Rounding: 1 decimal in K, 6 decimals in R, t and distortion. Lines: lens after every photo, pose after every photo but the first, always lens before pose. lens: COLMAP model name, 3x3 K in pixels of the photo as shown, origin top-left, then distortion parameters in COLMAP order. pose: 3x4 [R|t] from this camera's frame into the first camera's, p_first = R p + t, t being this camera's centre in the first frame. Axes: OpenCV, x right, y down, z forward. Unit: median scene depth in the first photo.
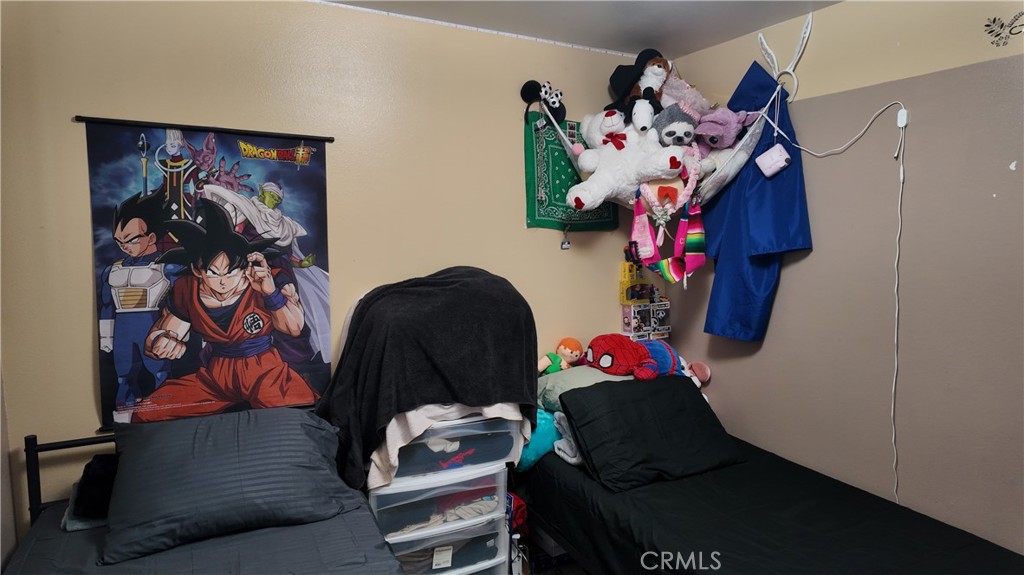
lens RADIAL K [[587.5, 0, 508.0], [0, 587.5, 290.3], [0, 0, 1]] dist [-0.000910, -0.011526]
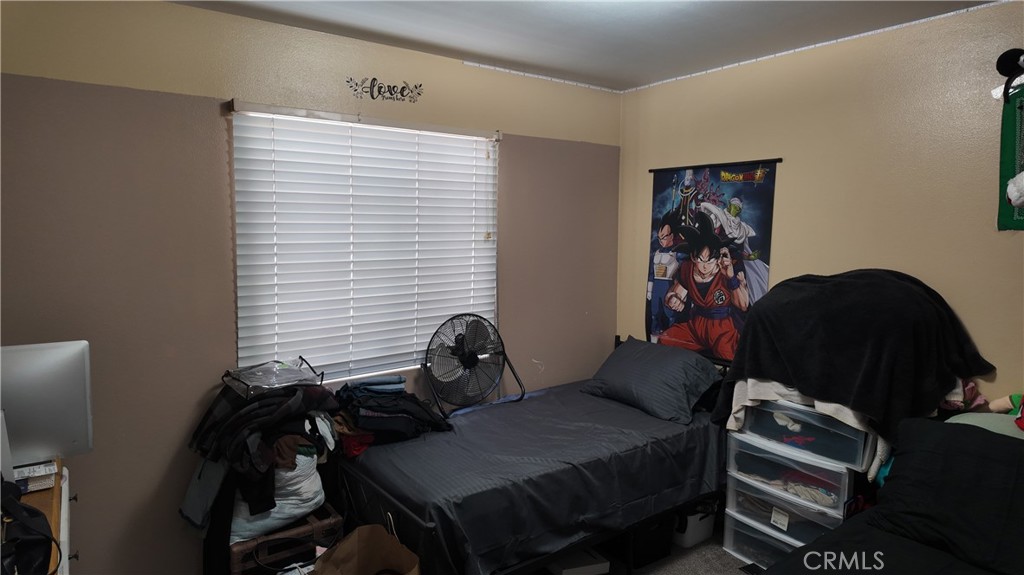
lens RADIAL K [[587.5, 0, 506.3], [0, 587.5, 285.6], [0, 0, 1]] dist [-0.000910, -0.011526]
pose [[0.135839, 0.097586, -0.985913, 0.933512], [-0.093772, 0.991936, 0.085262, -0.045791], [0.986283, 0.080869, 0.143894, 0.282870]]
